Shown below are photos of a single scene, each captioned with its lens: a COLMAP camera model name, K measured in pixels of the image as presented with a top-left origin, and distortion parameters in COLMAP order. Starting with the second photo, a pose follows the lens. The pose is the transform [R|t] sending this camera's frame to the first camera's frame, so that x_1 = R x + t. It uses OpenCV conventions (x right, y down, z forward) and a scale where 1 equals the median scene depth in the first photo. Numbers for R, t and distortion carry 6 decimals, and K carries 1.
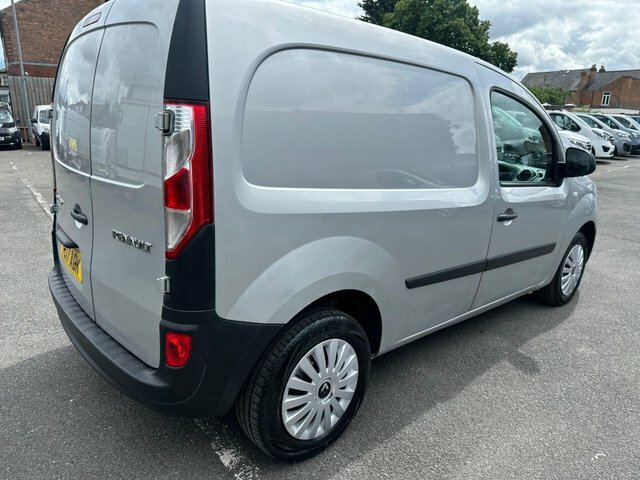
lens RADIAL K [[435.4, 0, 320.0], [0, 435.4, 236.0], [0, 0, 1]] dist [0.005142, -0.008511]
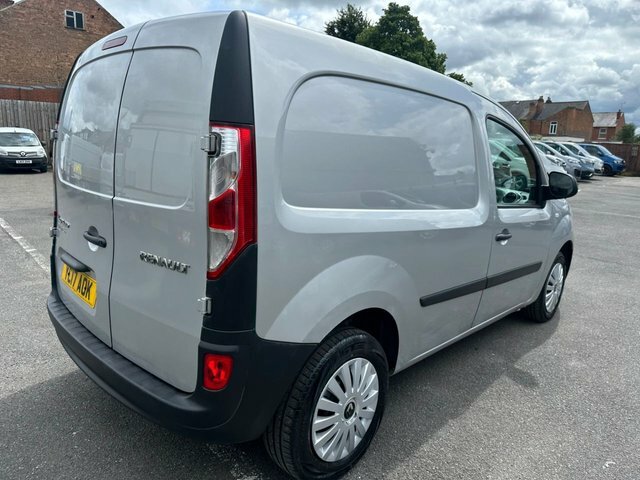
lens RADIAL K [[435.4, 0, 320.0], [0, 435.4, 236.0], [0, 0, 1]] dist [0.005142, -0.008511]
pose [[0.996684, -0.008143, 0.080965, -0.124842], [0.012557, 0.998453, -0.054160, 0.007322], [-0.080399, 0.054997, 0.995244, -0.011880]]
